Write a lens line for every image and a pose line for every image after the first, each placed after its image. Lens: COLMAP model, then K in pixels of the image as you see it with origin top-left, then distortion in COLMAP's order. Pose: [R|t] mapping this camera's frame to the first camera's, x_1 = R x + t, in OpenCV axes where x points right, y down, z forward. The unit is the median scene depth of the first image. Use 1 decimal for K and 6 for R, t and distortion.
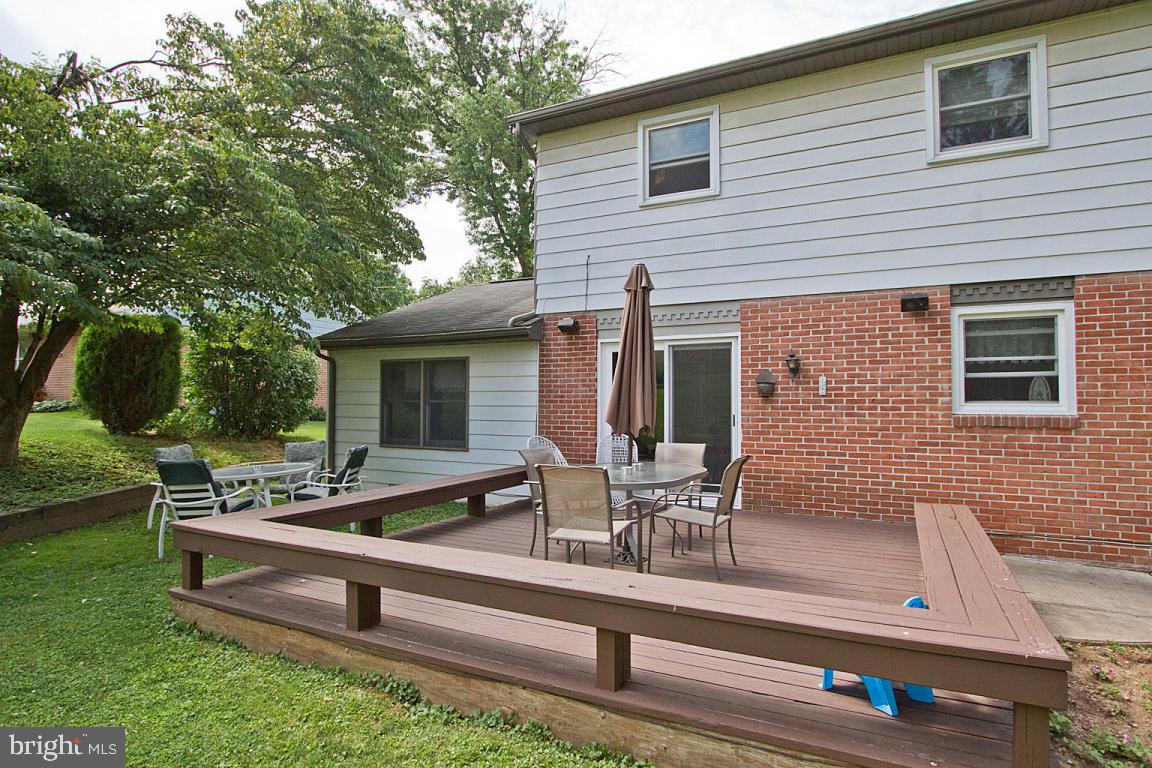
lens RADIAL K [[638.2, 0, 569.6], [0, 638.2, 382.5], [0, 0, 1]] dist [-0.006531, -0.000418]
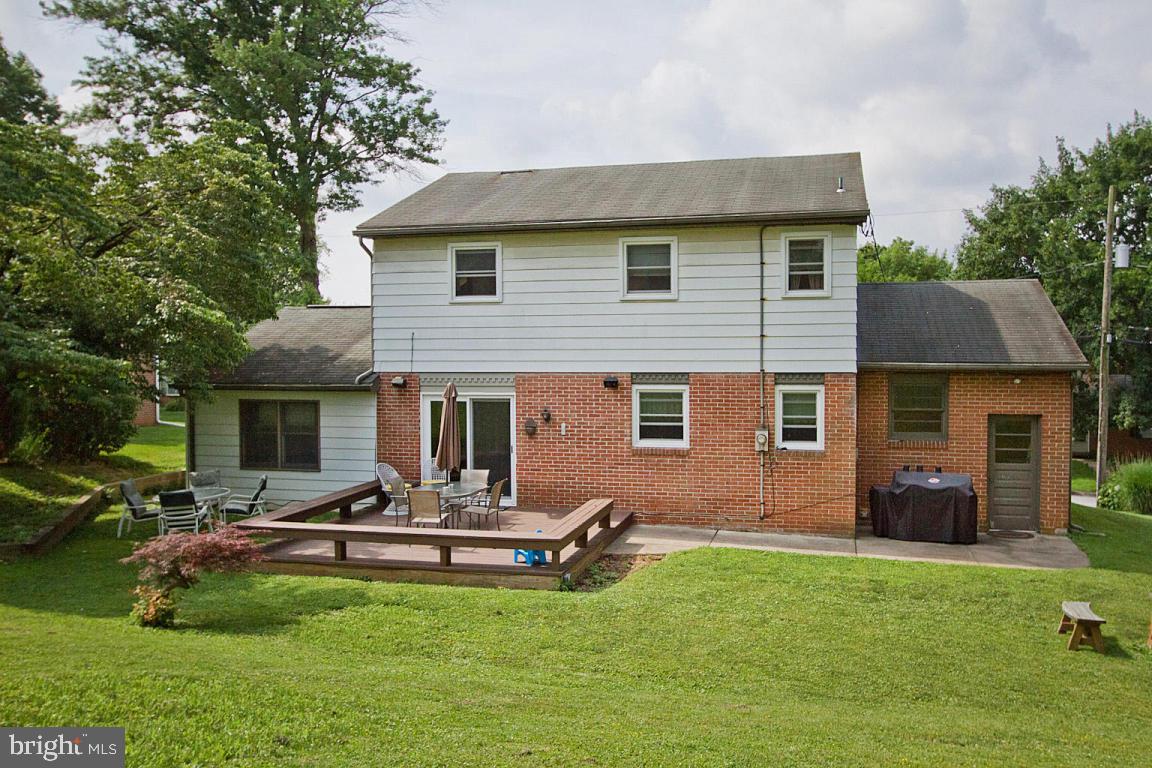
lens RADIAL K [[1063.6, 0, 576.2], [0, 1063.6, 383.4], [0, 0, 1]] dist [-0.024207, 0.000000]
pose [[0.972086, -0.015839, 0.234089, -0.204430], [-0.001271, 0.997349, 0.072762, -0.308653], [-0.234621, -0.071028, 0.969489, -1.630350]]
